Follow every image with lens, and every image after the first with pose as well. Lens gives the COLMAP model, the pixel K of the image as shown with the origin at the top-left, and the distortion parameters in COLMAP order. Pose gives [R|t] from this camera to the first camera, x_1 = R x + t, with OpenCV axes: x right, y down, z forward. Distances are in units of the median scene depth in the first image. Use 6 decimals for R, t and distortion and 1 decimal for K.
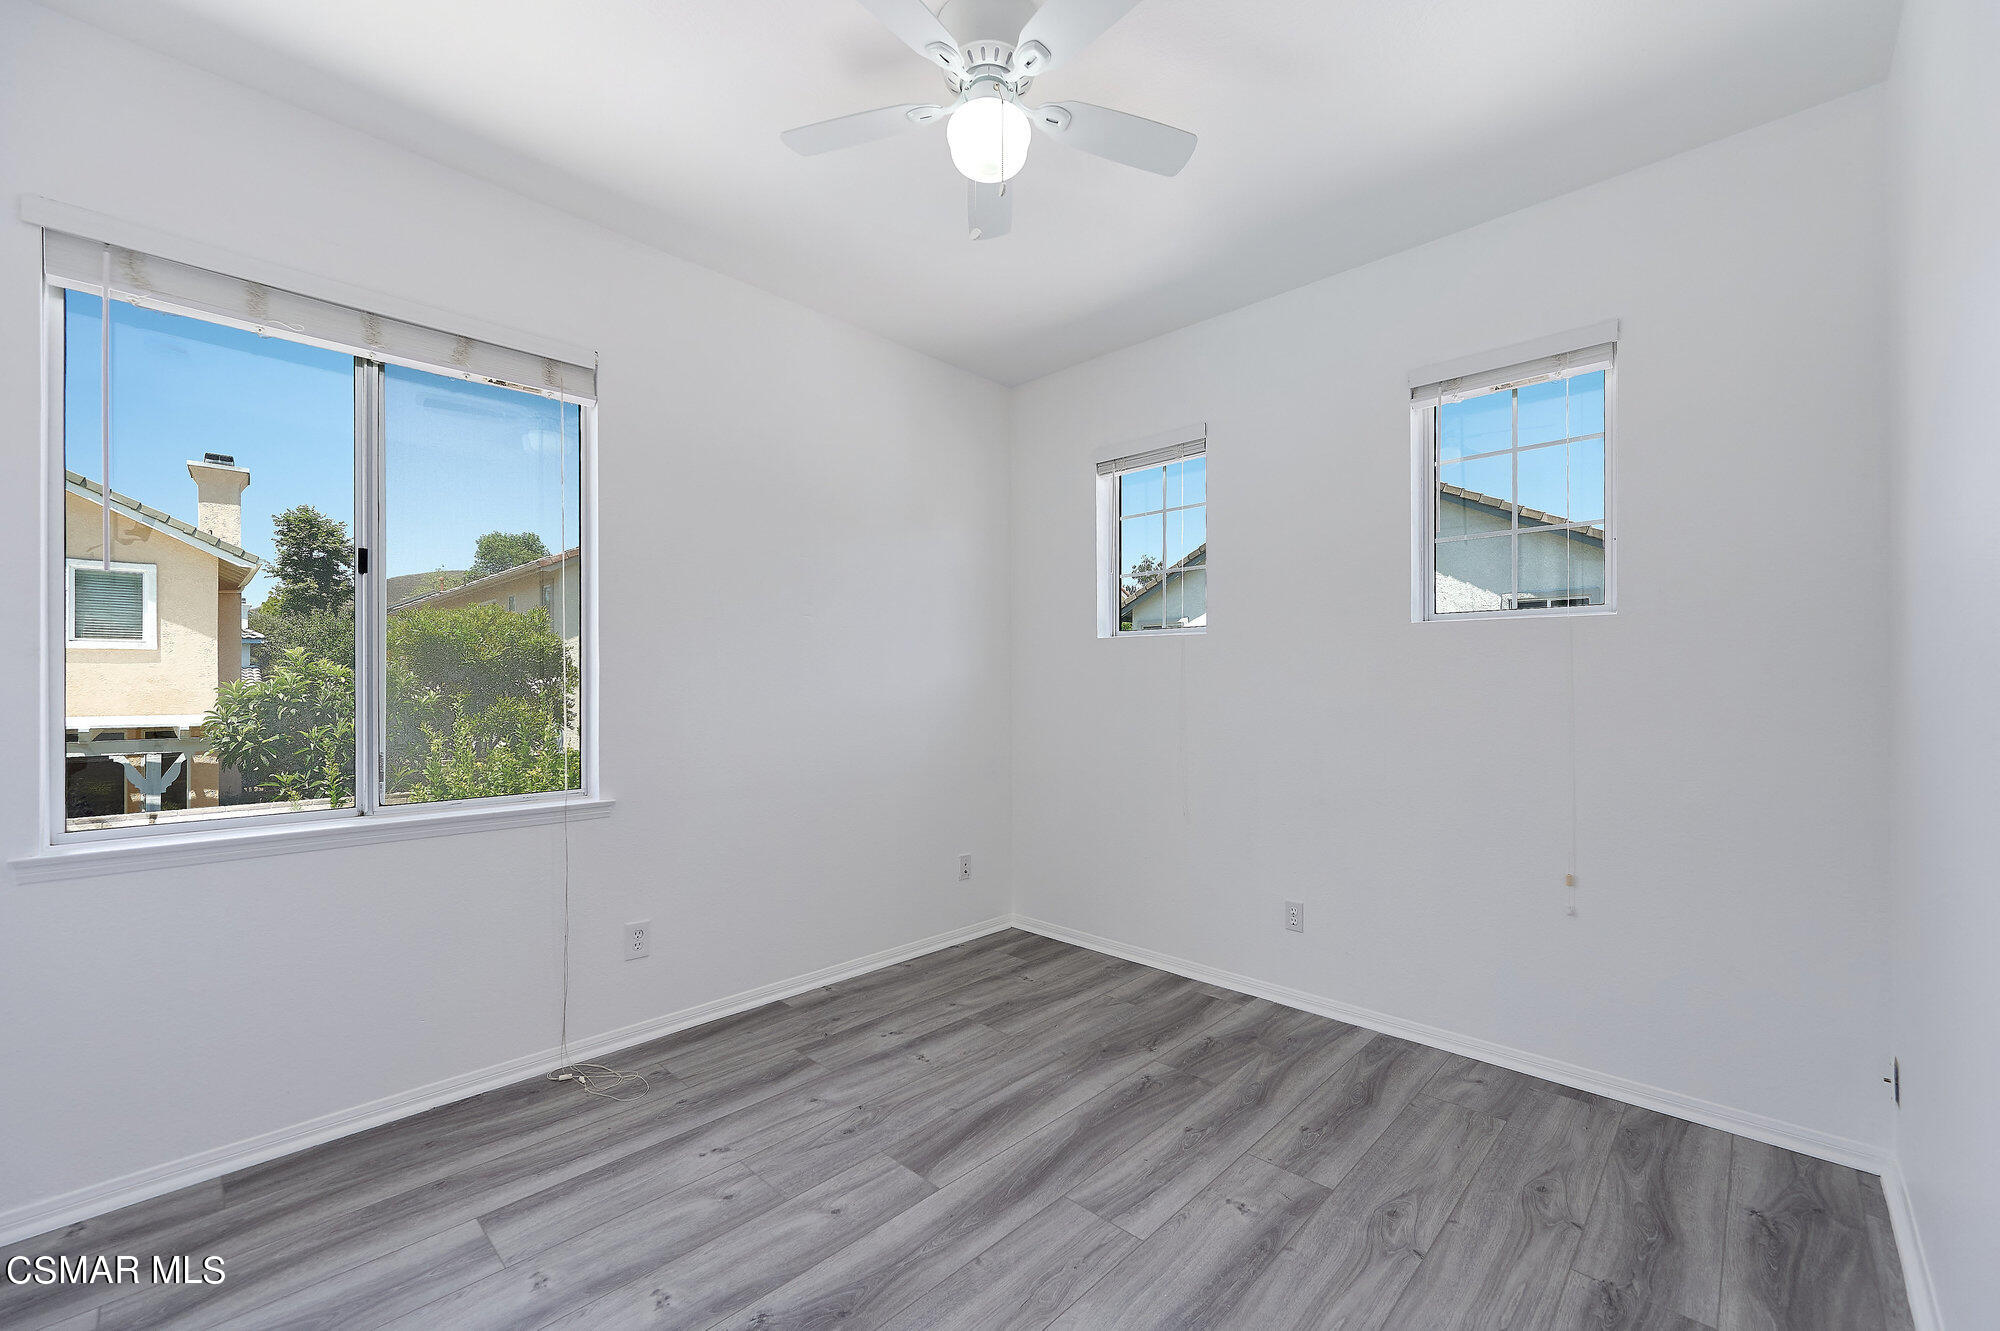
lens RADIAL K [[807.7, 0, 1011.1], [0, 807.7, 678.7], [0, 0, 1]] dist [0.001411, 0.000165]
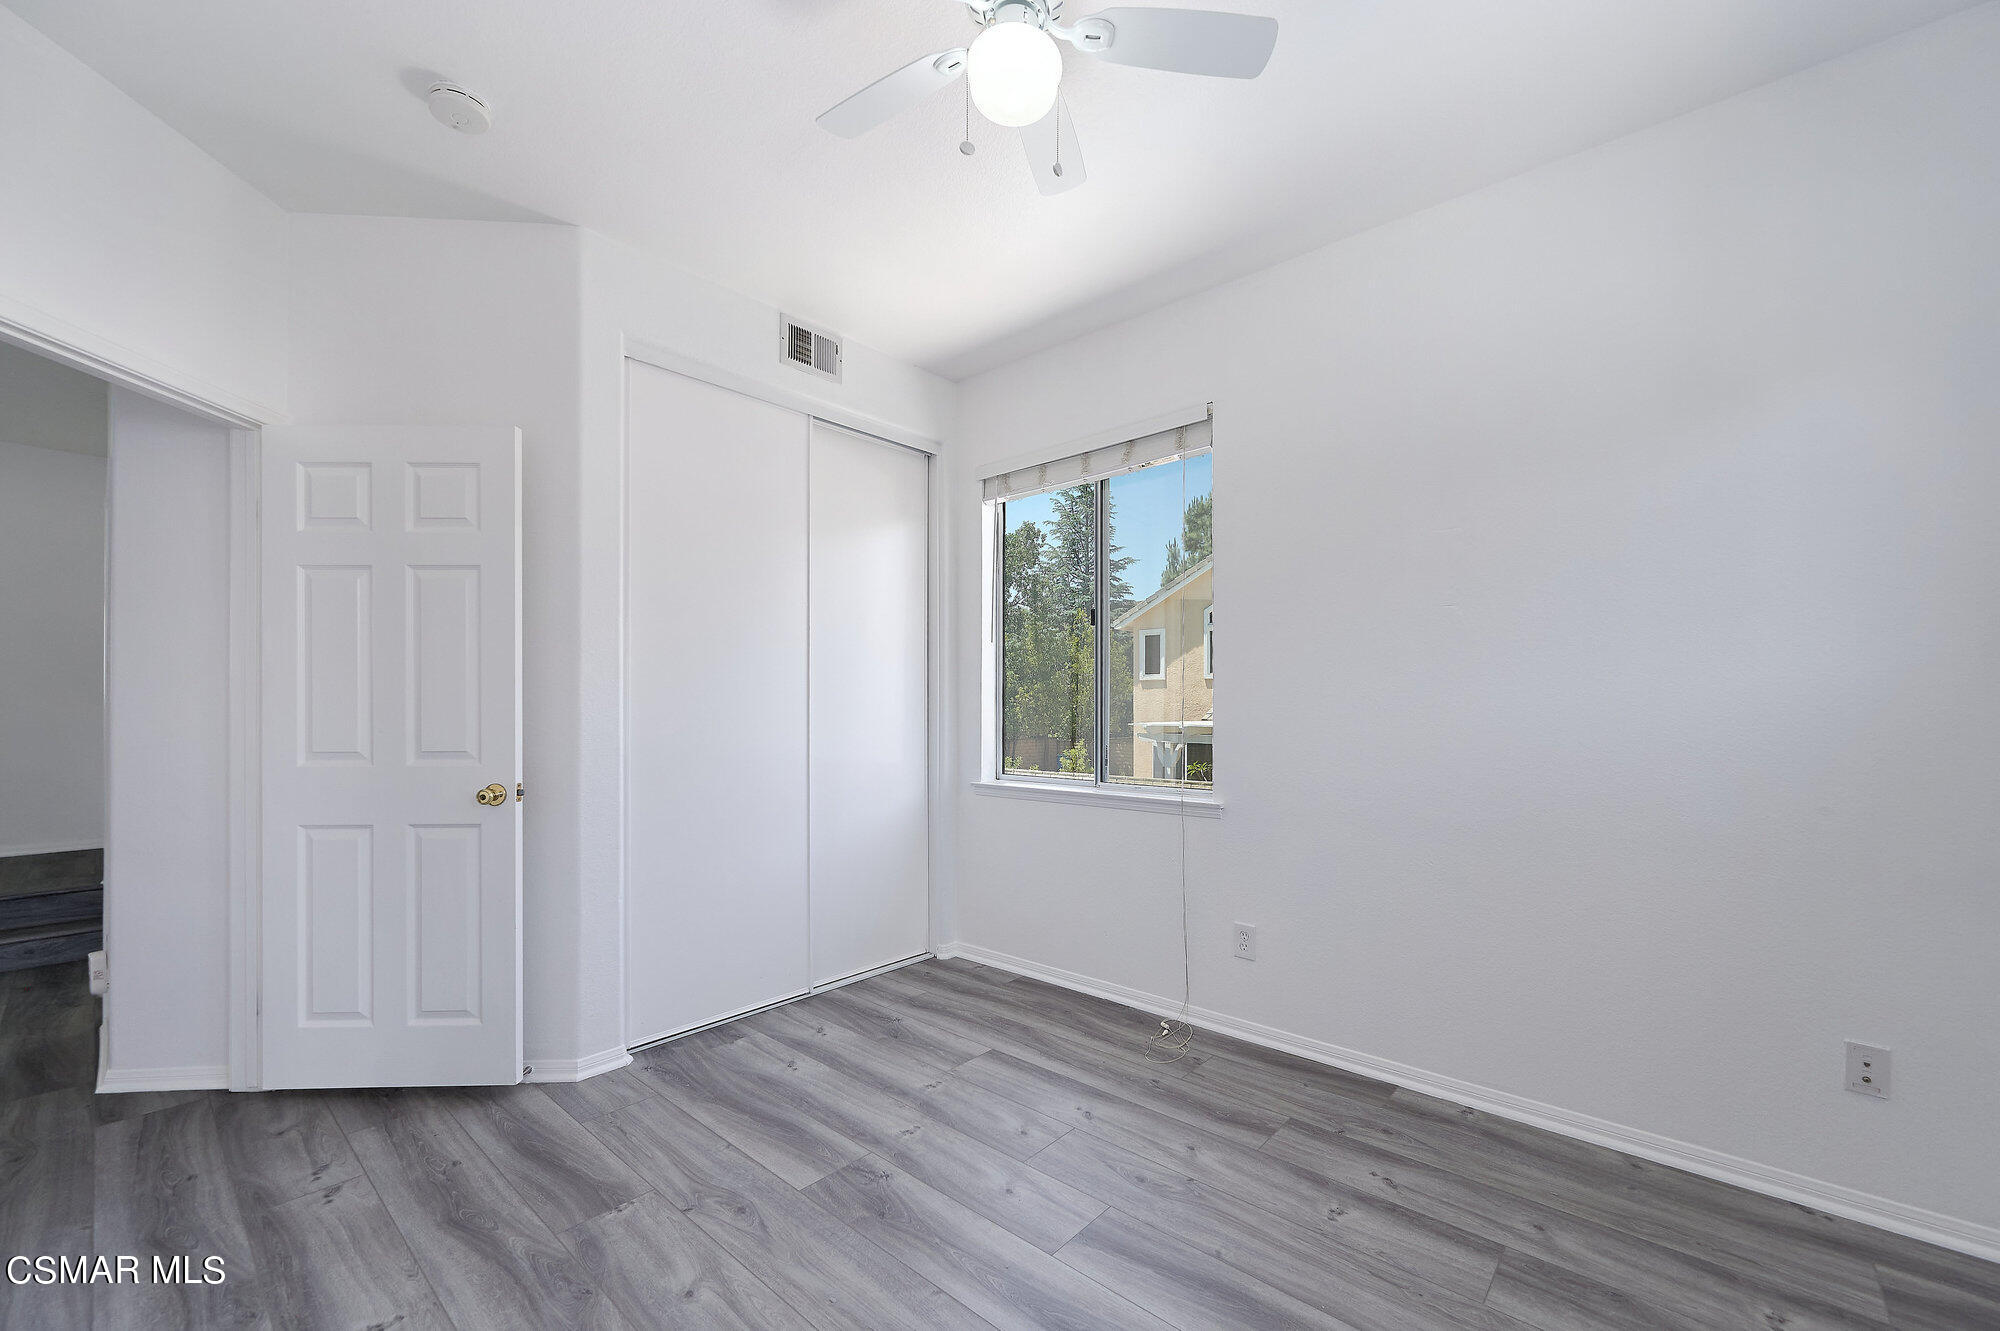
lens RADIAL K [[807.7, 0, 1009.5], [0, 807.7, 704.9], [0, 0, 1]] dist [0.001411, 0.000165]
pose [[0.031436, -0.001431, -0.999505, 0.628232], [0.008883, 0.999960, -0.001152, 0.016105], [0.999466, -0.008842, 0.031447, 0.723169]]
